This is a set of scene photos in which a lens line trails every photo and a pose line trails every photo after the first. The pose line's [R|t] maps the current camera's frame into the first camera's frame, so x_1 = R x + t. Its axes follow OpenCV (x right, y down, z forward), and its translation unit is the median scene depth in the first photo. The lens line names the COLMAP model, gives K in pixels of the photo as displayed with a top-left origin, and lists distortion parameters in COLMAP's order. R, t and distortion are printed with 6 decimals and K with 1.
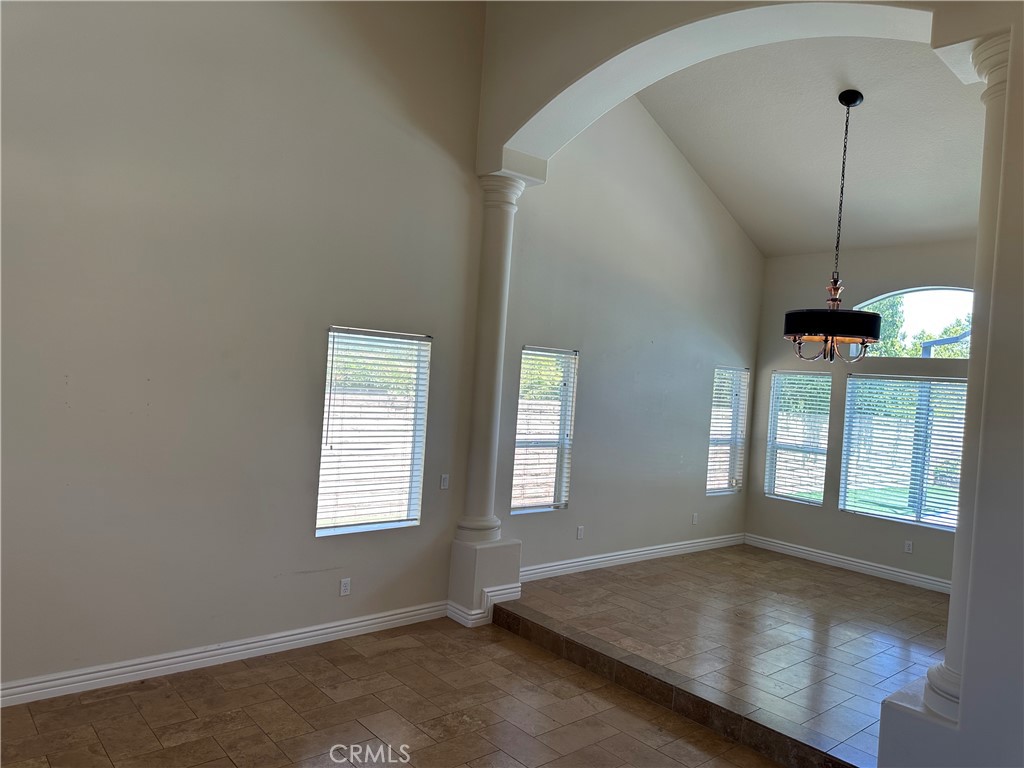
lens RADIAL K [[718.6, 0, 517.6], [0, 718.6, 383.4], [0, 0, 1]] dist [0.086874, -0.108617]
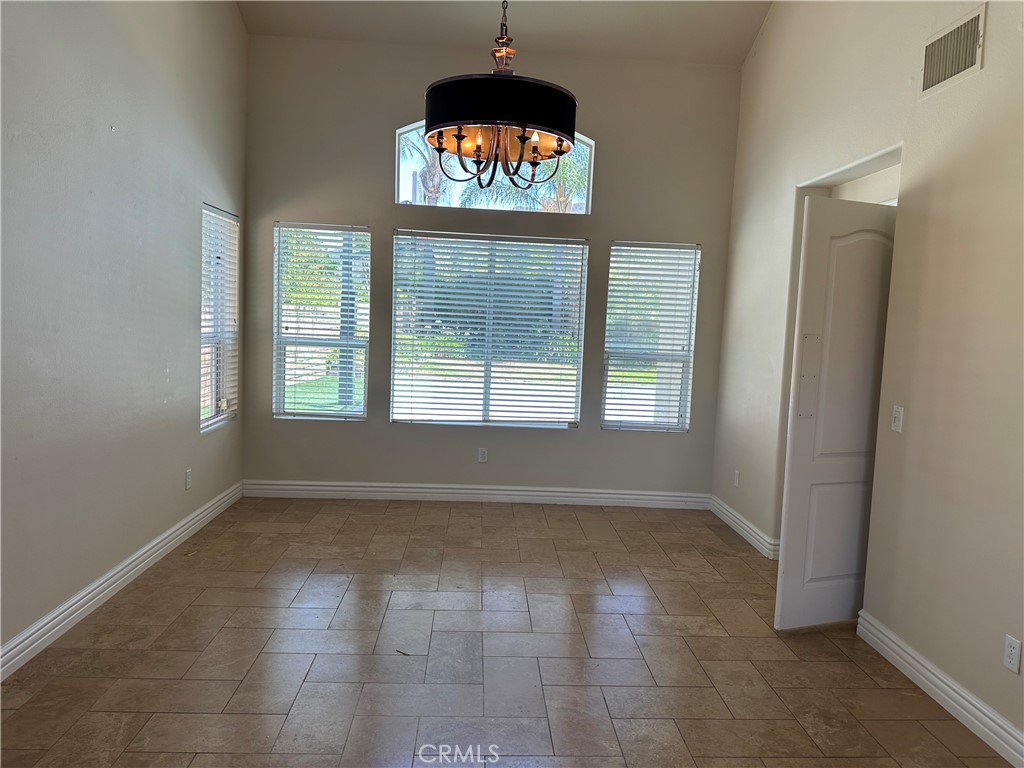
lens RADIAL K [[718.6, 0, 517.6], [0, 718.6, 383.4], [0, 0, 1]] dist [0.086874, -0.108617]
pose [[0.621071, -0.114213, 0.775388, -0.024294], [0.007590, 0.990155, 0.139768, 0.035541], [-0.783718, -0.080921, 0.615823, 0.437306]]
